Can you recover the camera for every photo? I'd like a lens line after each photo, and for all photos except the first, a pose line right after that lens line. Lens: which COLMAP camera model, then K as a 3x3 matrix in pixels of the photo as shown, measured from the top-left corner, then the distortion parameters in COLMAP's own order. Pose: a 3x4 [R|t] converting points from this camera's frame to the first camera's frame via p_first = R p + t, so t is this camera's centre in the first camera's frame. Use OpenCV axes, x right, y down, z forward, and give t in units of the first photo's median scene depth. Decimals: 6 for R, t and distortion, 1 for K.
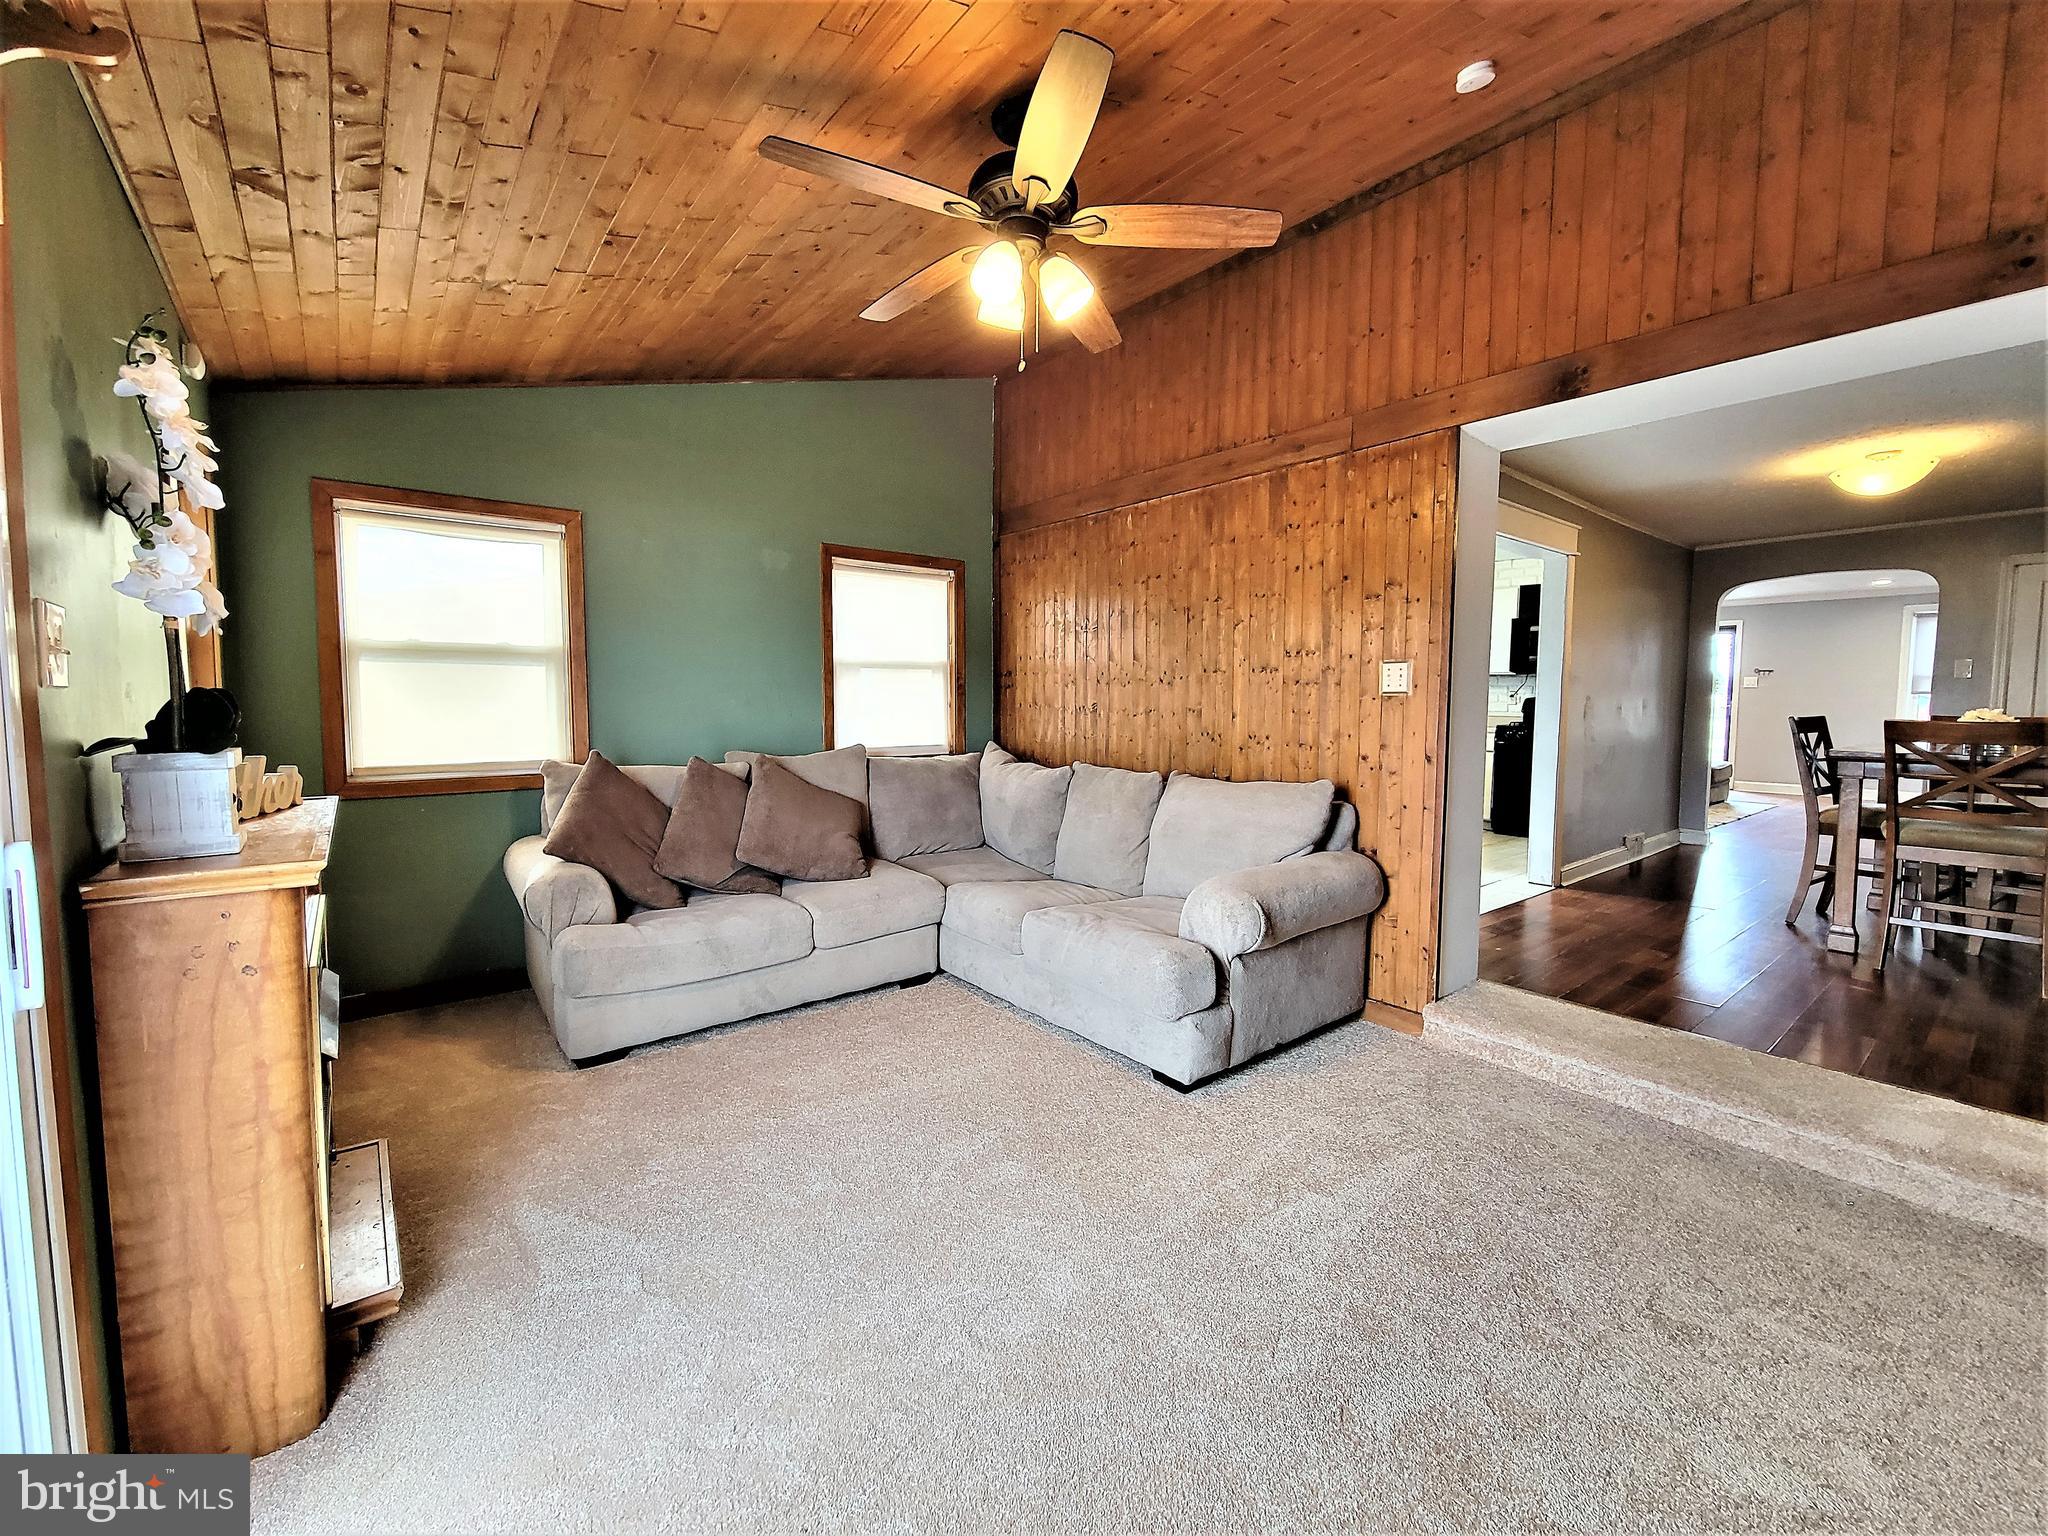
lens RADIAL K [[842.0, 0, 1019.4], [0, 842.0, 747.0], [0, 0, 1]] dist [-0.004253, 0.000686]
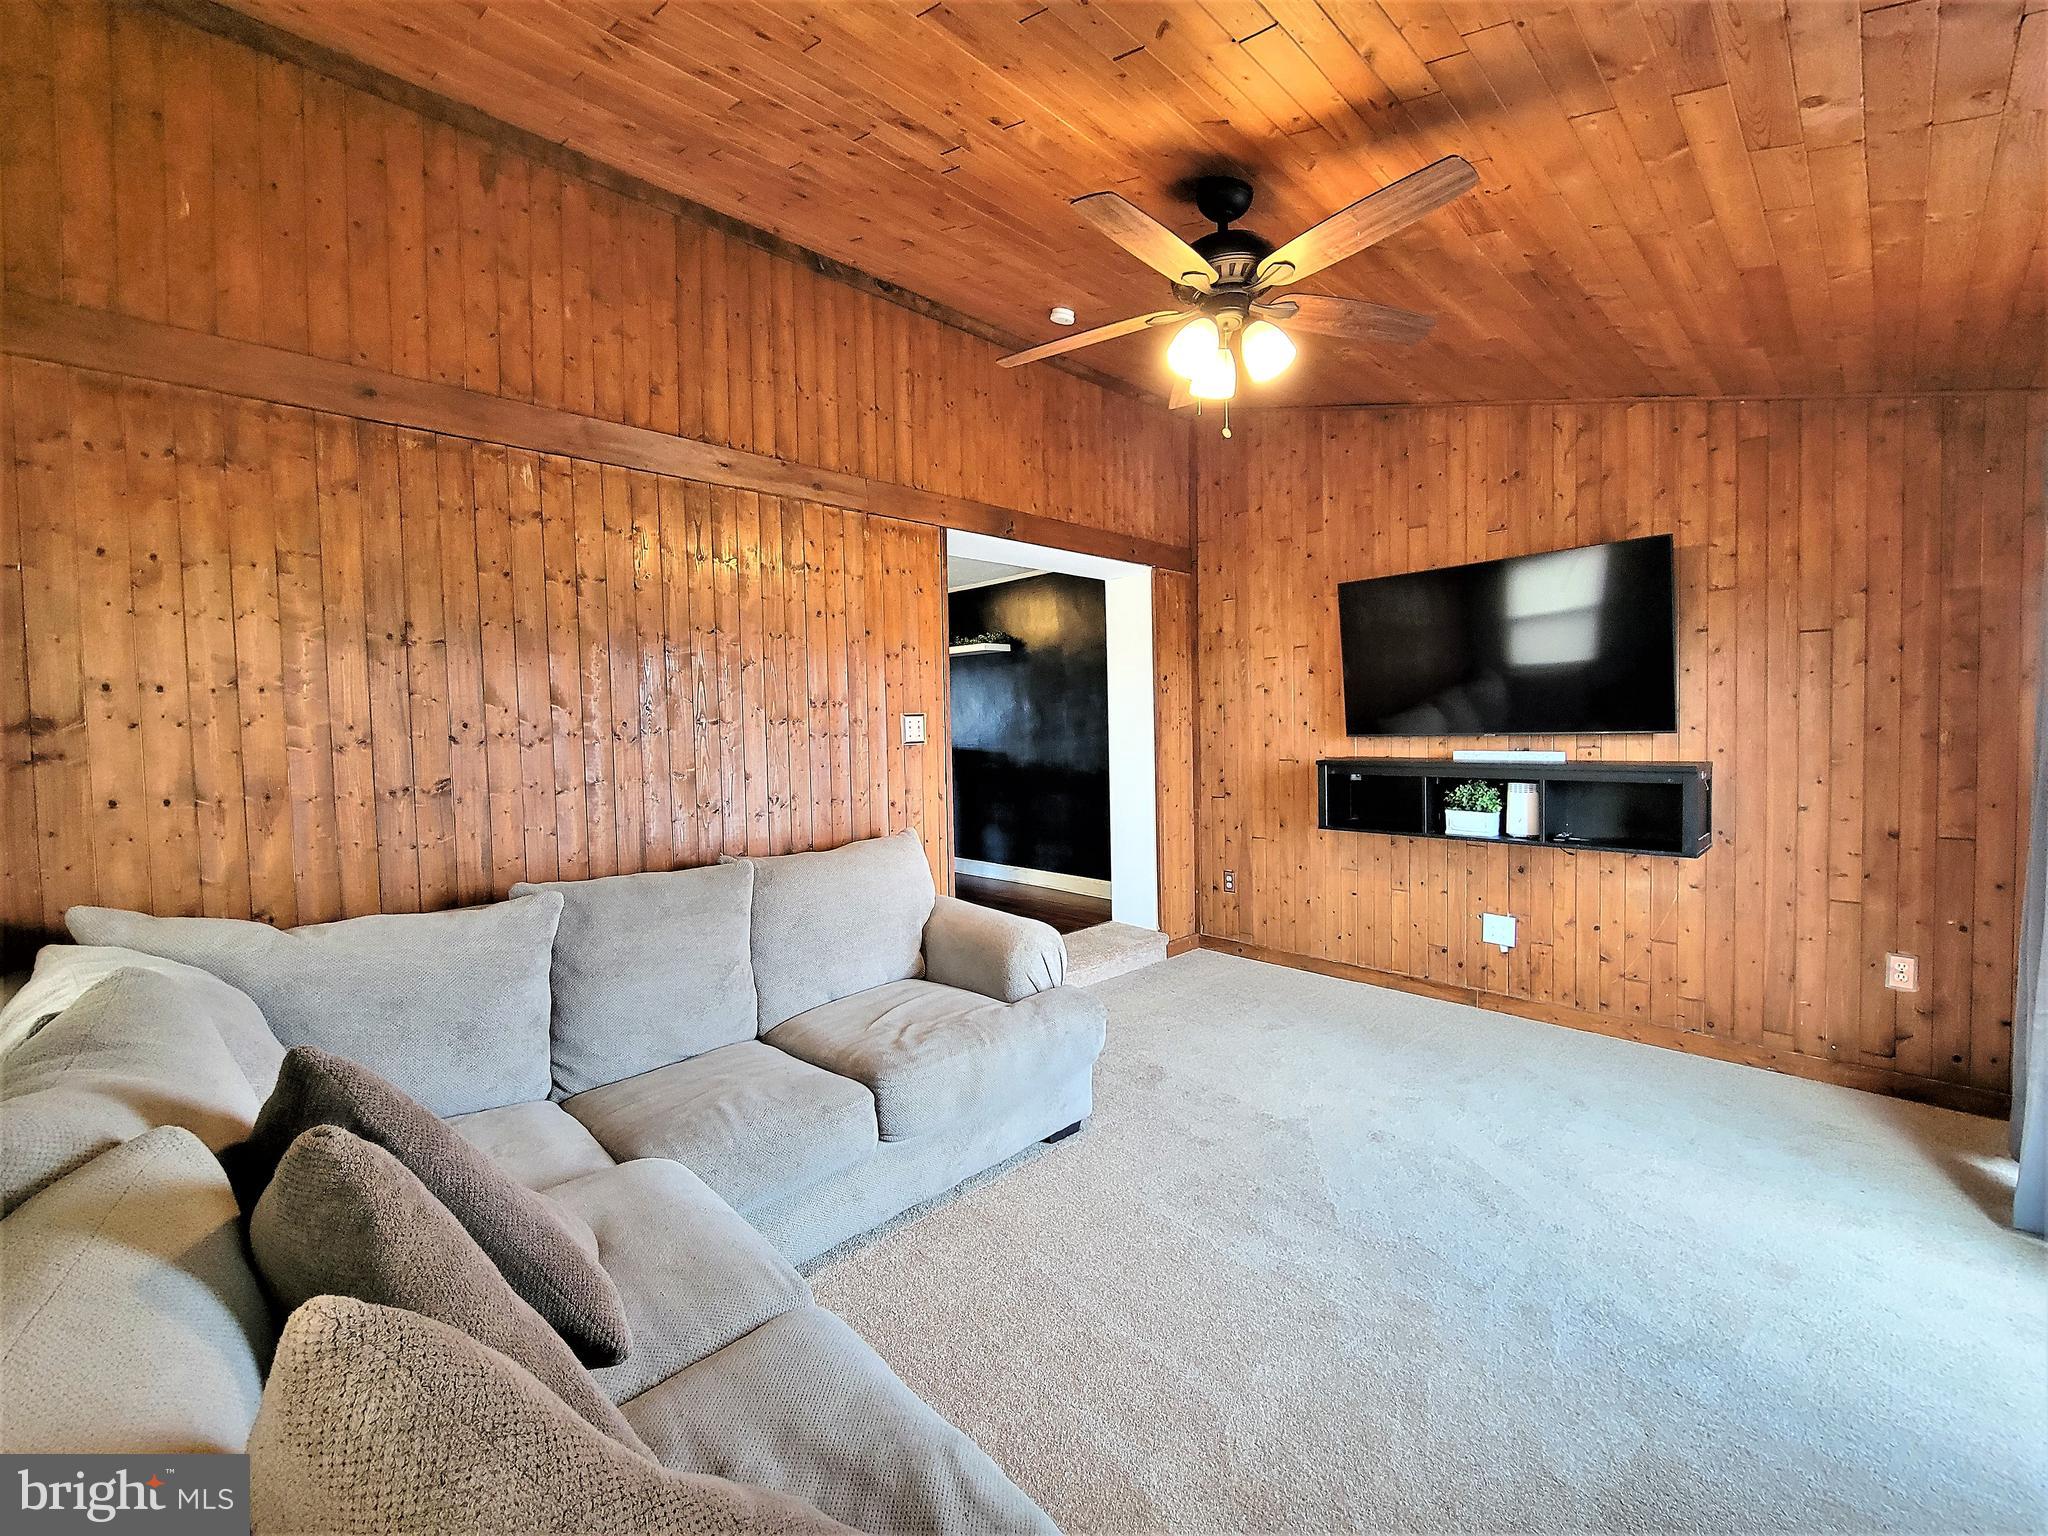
lens RADIAL K [[842.0, 0, 1027.0], [0, 842.0, 756.9], [0, 0, 1]] dist [-0.004253, 0.000686]
pose [[-0.107111, -0.031529, 0.993747, -0.617596], [0.090423, 0.995046, 0.041317, -0.070005], [-0.990127, 0.094283, -0.103729, 0.864606]]
